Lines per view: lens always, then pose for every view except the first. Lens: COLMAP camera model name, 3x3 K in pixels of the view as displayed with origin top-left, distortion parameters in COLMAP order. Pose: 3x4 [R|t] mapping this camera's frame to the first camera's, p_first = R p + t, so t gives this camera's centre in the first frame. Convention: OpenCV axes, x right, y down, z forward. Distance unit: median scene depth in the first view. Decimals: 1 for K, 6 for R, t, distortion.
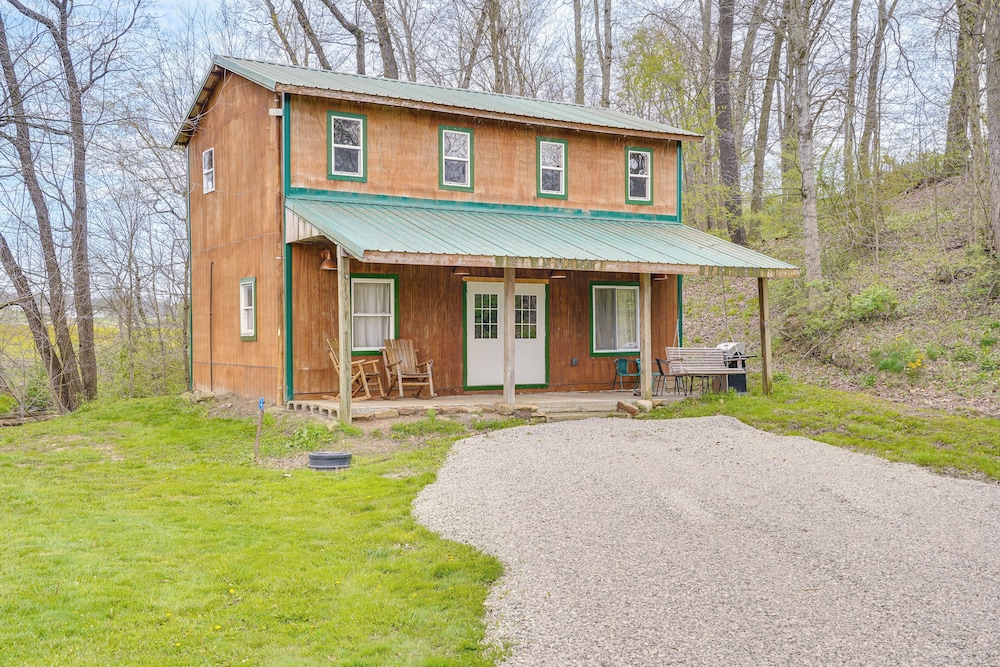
lens RADIAL K [[1002.1, 0, 508.2], [0, 1002.1, 339.2], [0, 0, 1]] dist [0.116266, 0.000000]
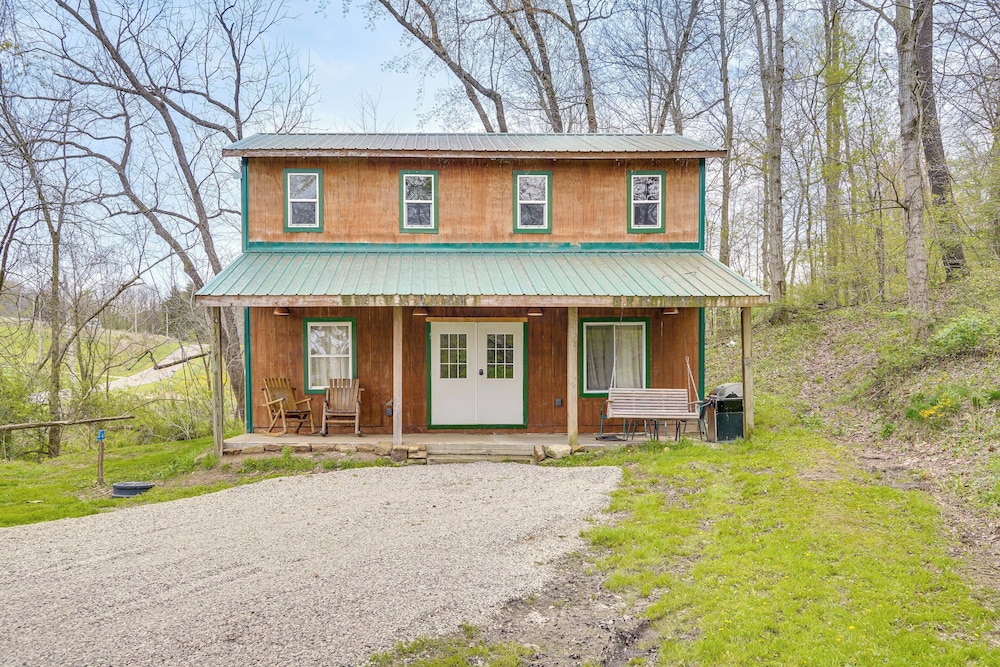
lens RADIAL K [[860.2, 0, 471.7], [0, 860.2, 419.4], [0, 0, 1]] dist [0.006080, -0.001714]
pose [[0.877570, 0.024201, -0.478837, 0.423899], [-0.001301, 0.998842, 0.048098, -0.000999], [0.479446, -0.041587, 0.876585, 0.255844]]
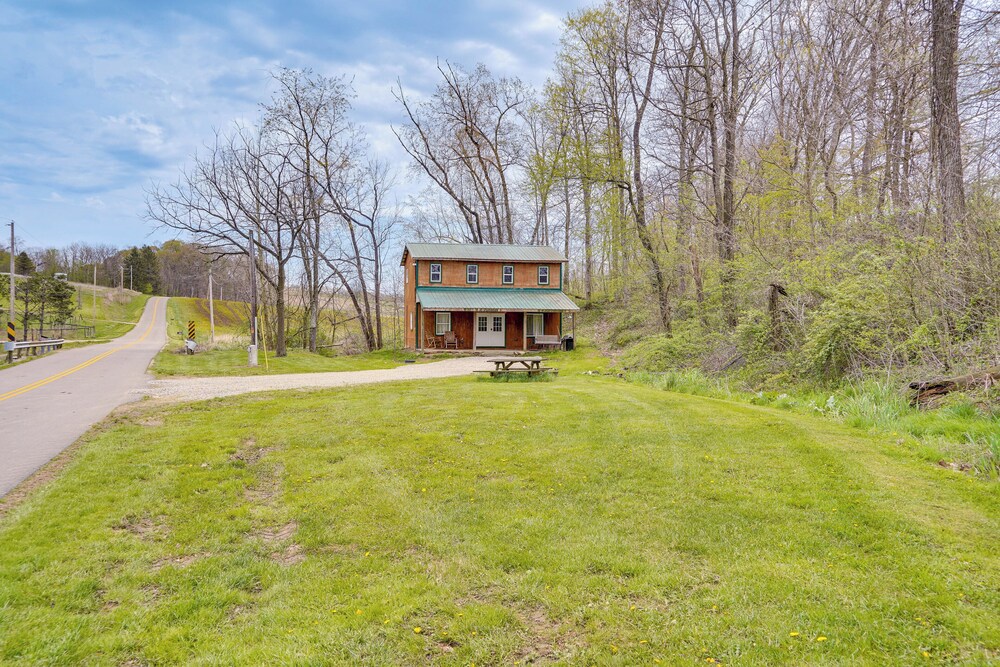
lens RADIAL K [[684.9, 0, 498.9], [0, 684.9, 331.7], [0, 0, 1]] dist [0.001337, 0.009868]
pose [[0.952349, 0.014920, -0.304644, 0.692300], [-0.012842, 0.999879, 0.008824, -0.019230], [0.304739, -0.004491, 0.952425, -1.030924]]
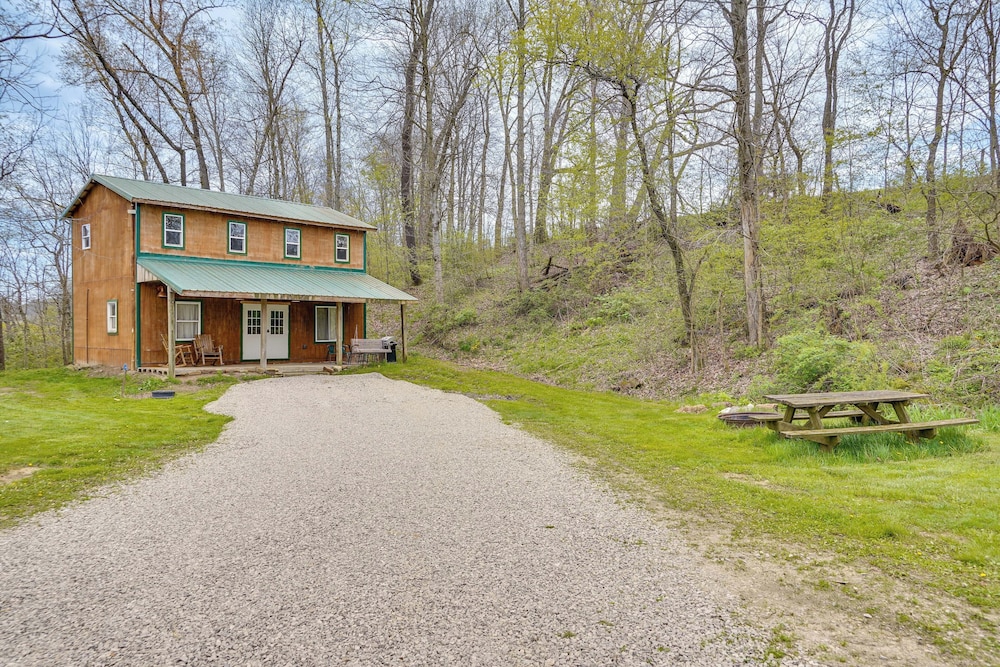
lens RADIAL K [[684.9, 0, 499.3], [0, 684.9, 333.6], [0, 0, 1]] dist [0.001337, 0.009868]
pose [[0.959333, 0.004356, 0.282245, 0.057604], [-0.004565, 0.999990, 0.000083, -0.004085], [-0.282241, -0.001368, 0.959343, -0.362594]]
